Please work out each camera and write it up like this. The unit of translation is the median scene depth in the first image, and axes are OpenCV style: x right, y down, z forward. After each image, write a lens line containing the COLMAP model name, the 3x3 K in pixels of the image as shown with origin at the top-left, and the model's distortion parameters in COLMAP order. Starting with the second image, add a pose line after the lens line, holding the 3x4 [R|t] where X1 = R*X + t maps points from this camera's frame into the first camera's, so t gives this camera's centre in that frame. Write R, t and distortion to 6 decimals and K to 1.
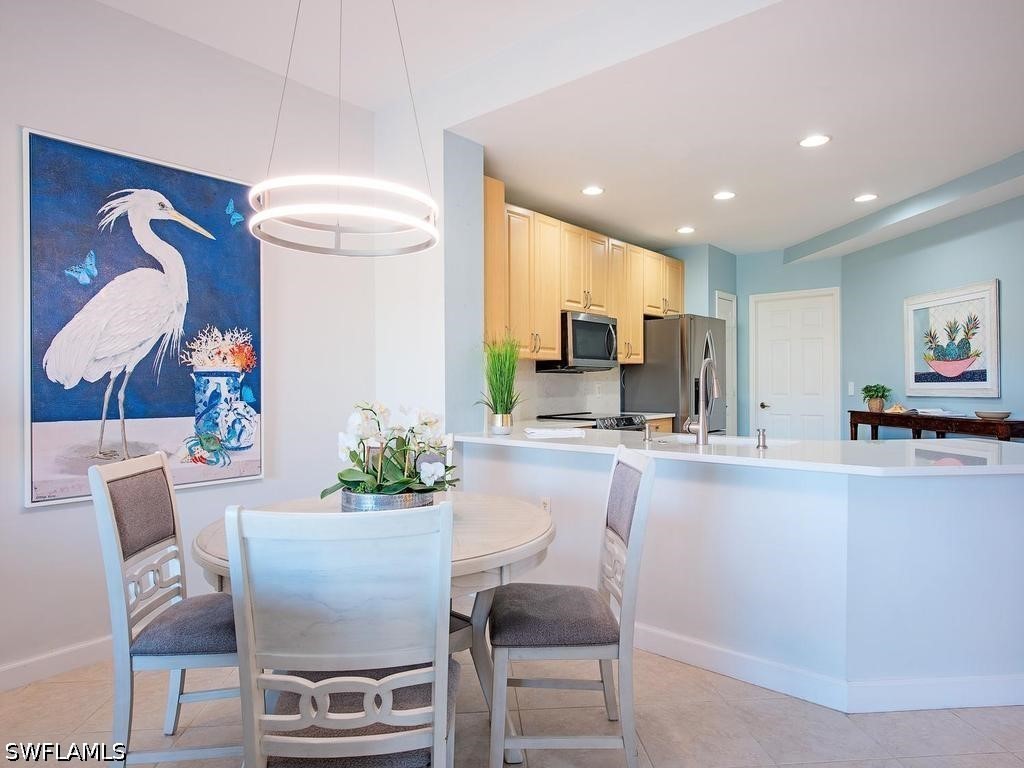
lens RADIAL K [[628.5, 0, 512.0], [0, 628.5, 384.0], [0, 0, 1]] dist [0.000245, -0.000419]
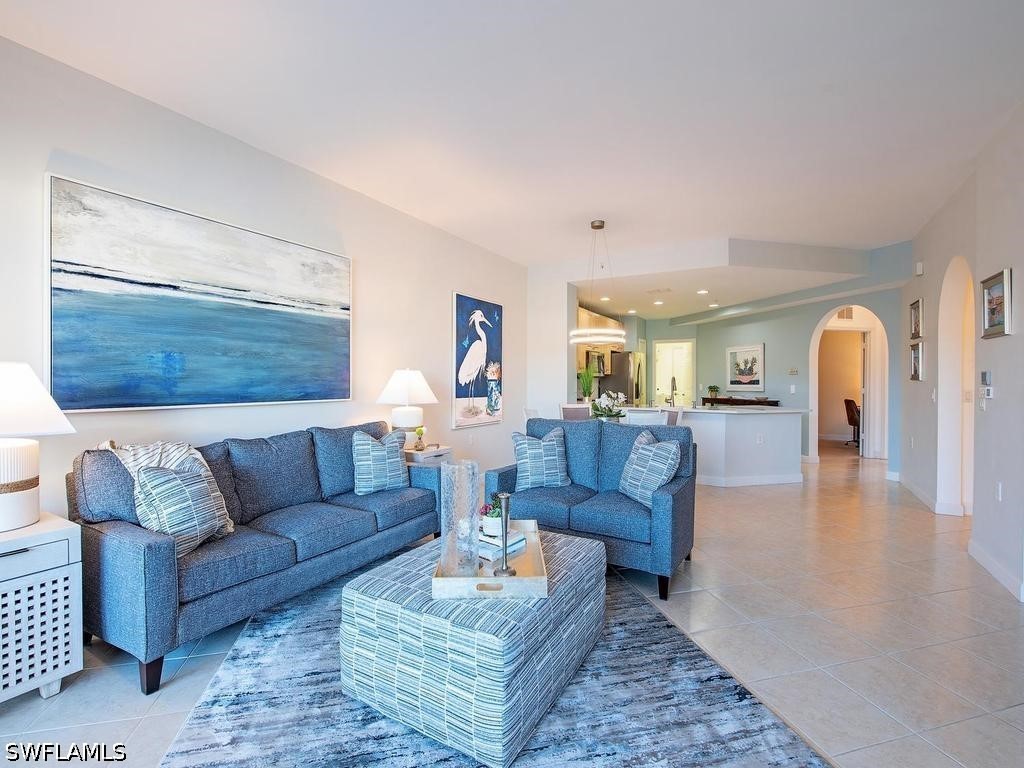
lens RADIAL K [[469.2, 0, 512.0], [0, 469.2, 384.0], [0, 0, 1]] dist [-0.016154, -0.000272]
pose [[0.984669, 0.006682, 0.174305, -0.723102], [-0.007352, 0.999968, 0.003199, -0.007593], [-0.174278, -0.004432, 0.984686, -0.882520]]
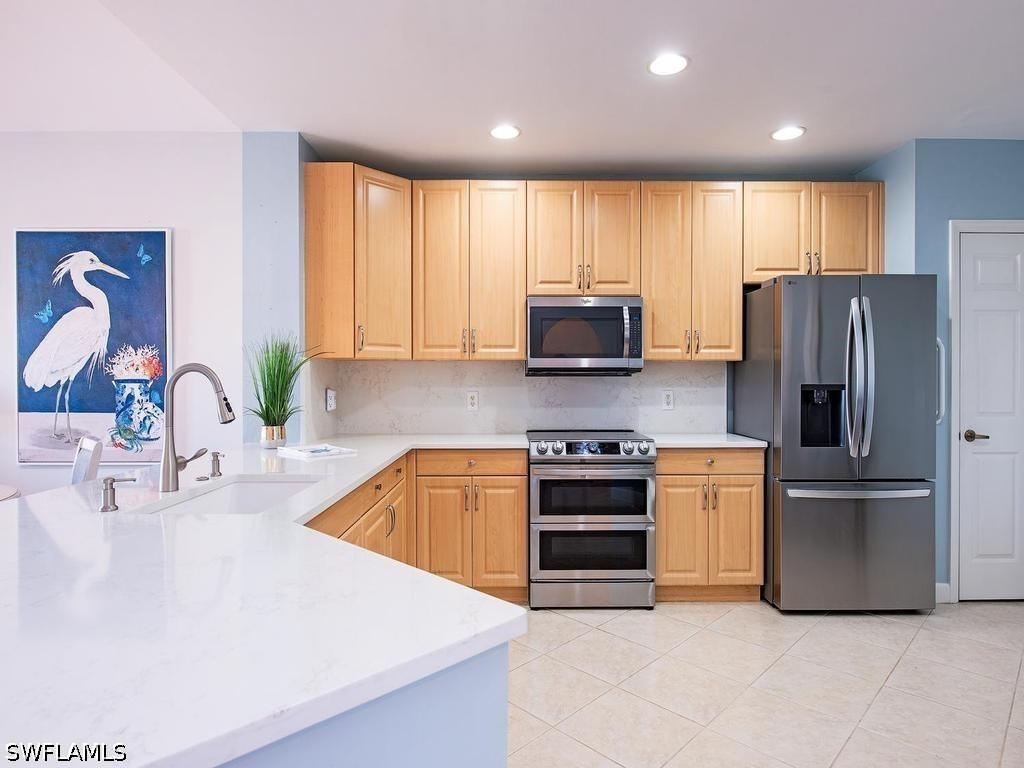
lens RADIAL K [[585.5, 0, 512.0], [0, 585.5, 384.0], [0, 0, 1]] dist [-0.001716, -0.001910]
pose [[0.647907, 0.007074, -0.761687, 0.973198], [-0.003413, 0.999974, 0.006384, -0.020368], [0.761712, -0.001536, 0.647914, 0.816165]]
